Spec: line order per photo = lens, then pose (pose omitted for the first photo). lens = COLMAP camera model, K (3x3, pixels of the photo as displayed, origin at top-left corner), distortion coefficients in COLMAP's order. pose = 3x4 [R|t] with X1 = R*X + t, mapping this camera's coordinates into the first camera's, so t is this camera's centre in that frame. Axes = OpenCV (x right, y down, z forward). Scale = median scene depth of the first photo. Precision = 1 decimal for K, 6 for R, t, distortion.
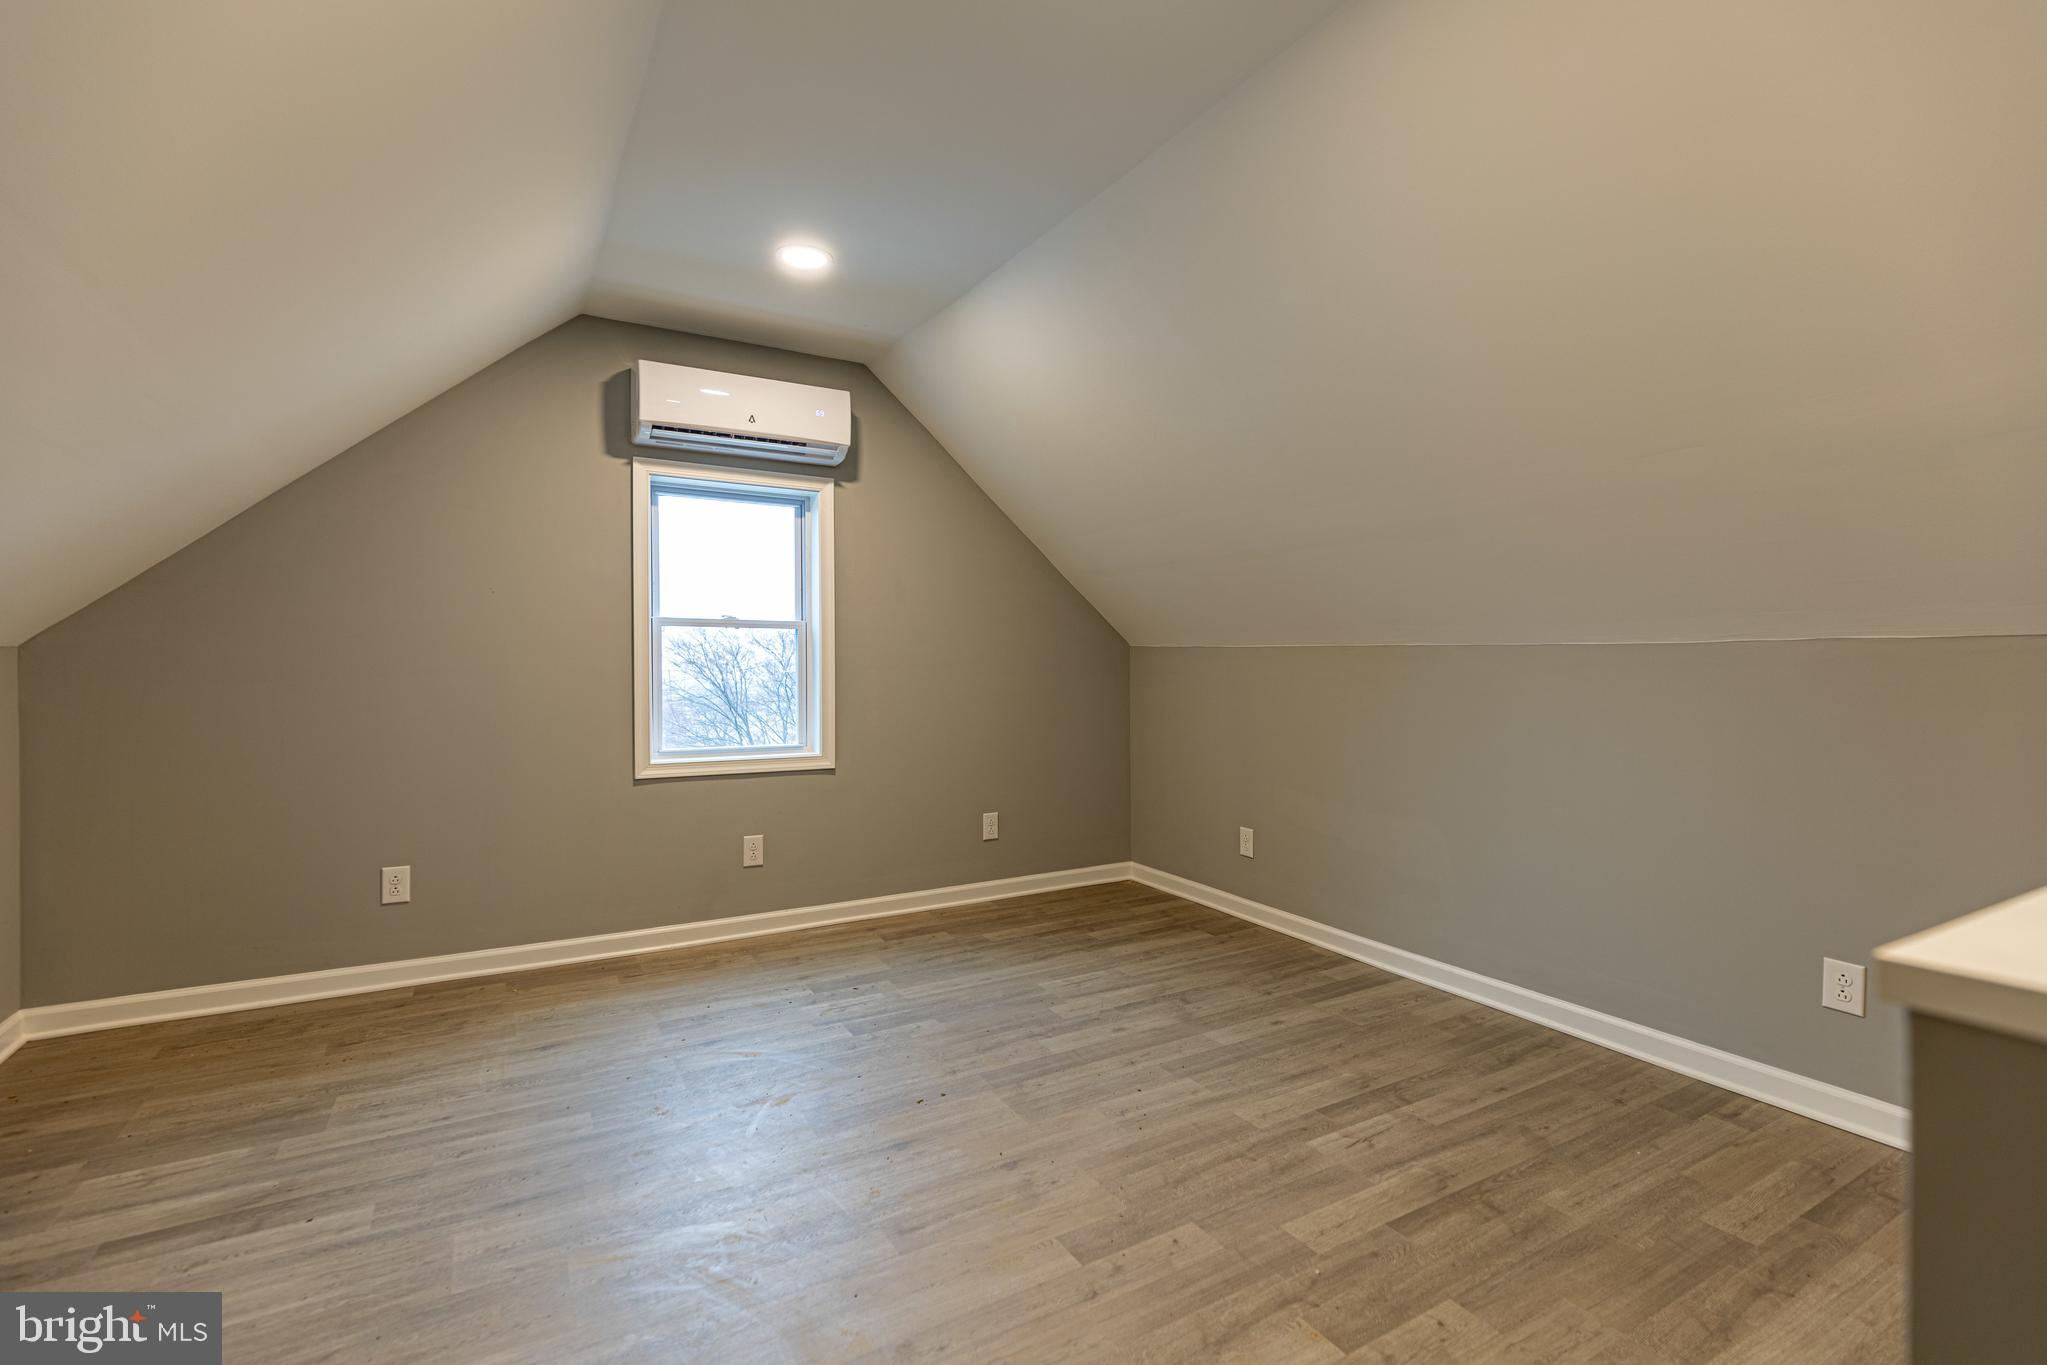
lens RADIAL K [[919.1, 0, 1022.7], [0, 919.1, 673.3], [0, 0, 1]] dist [0.011186, -0.002607]
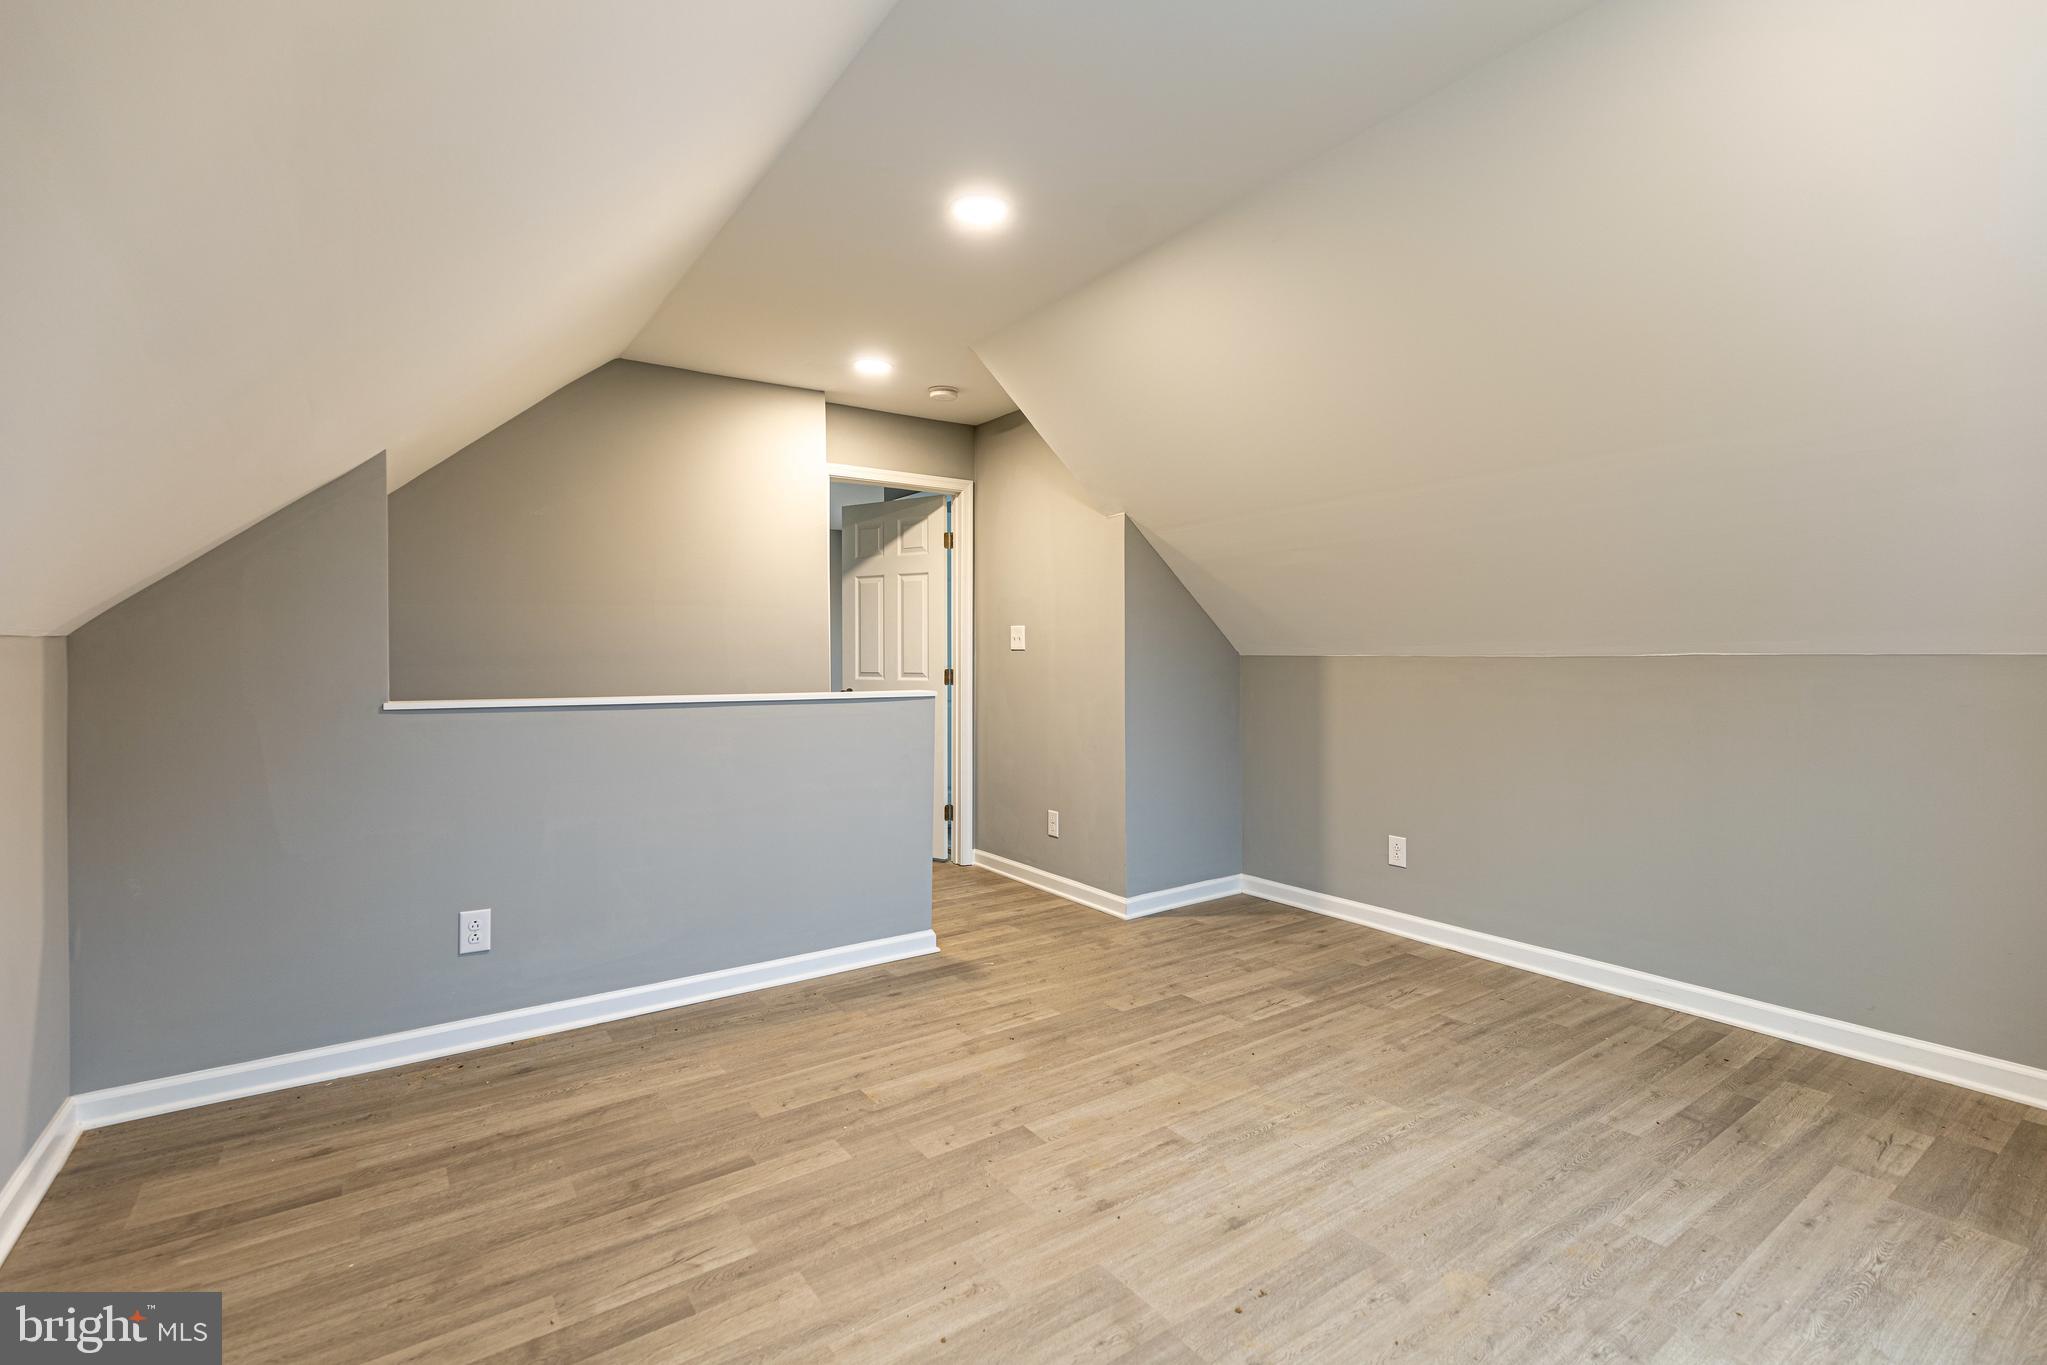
lens RADIAL K [[919.1, 0, 1022.5], [0, 919.1, 672.6], [0, 0, 1]] dist [0.011186, -0.002607]
pose [[-0.996335, 0.001704, -0.085517, 0.154274], [-0.000622, 0.999631, 0.027174, -0.030631], [0.085532, 0.027128, -0.995966, 1.995250]]
